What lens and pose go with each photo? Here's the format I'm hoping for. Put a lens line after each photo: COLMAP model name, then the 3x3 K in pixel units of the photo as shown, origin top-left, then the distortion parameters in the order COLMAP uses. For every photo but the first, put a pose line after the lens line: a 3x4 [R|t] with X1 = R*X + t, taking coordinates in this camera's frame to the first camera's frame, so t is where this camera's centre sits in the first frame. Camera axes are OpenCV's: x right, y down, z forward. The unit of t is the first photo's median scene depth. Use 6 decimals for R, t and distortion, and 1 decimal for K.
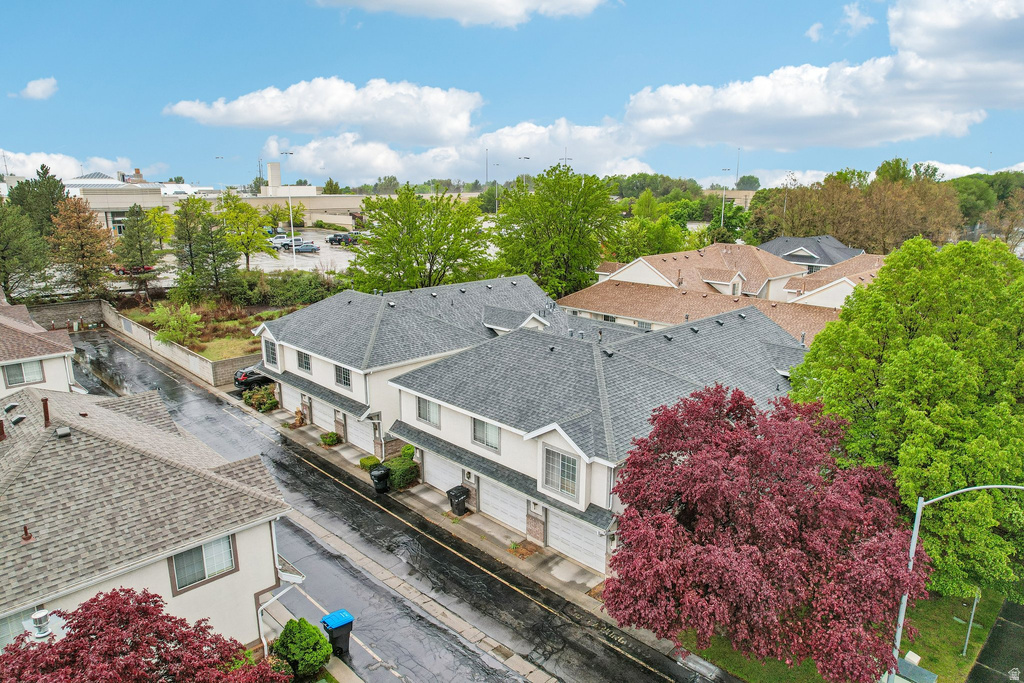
lens RADIAL K [[648.3, 0, 512.0], [0, 648.3, 341.5], [0, 0, 1]] dist [0.001195, 0.000205]
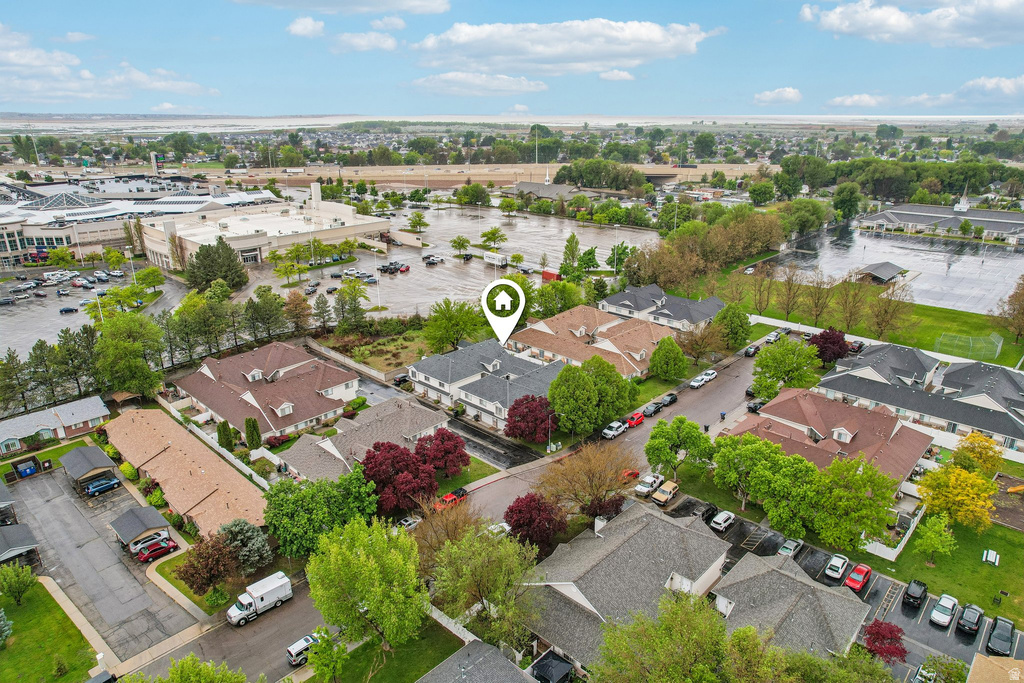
lens RADIAL K [[648.3, 0, 512.0], [0, 648.3, 341.5], [0, 0, 1]] dist [0.001195, 0.000205]
pose [[0.999596, -0.019880, 0.020324, 0.064407], [0.017465, 0.993466, 0.112781, -0.640359], [-0.022433, -0.112380, 0.993412, -2.792833]]
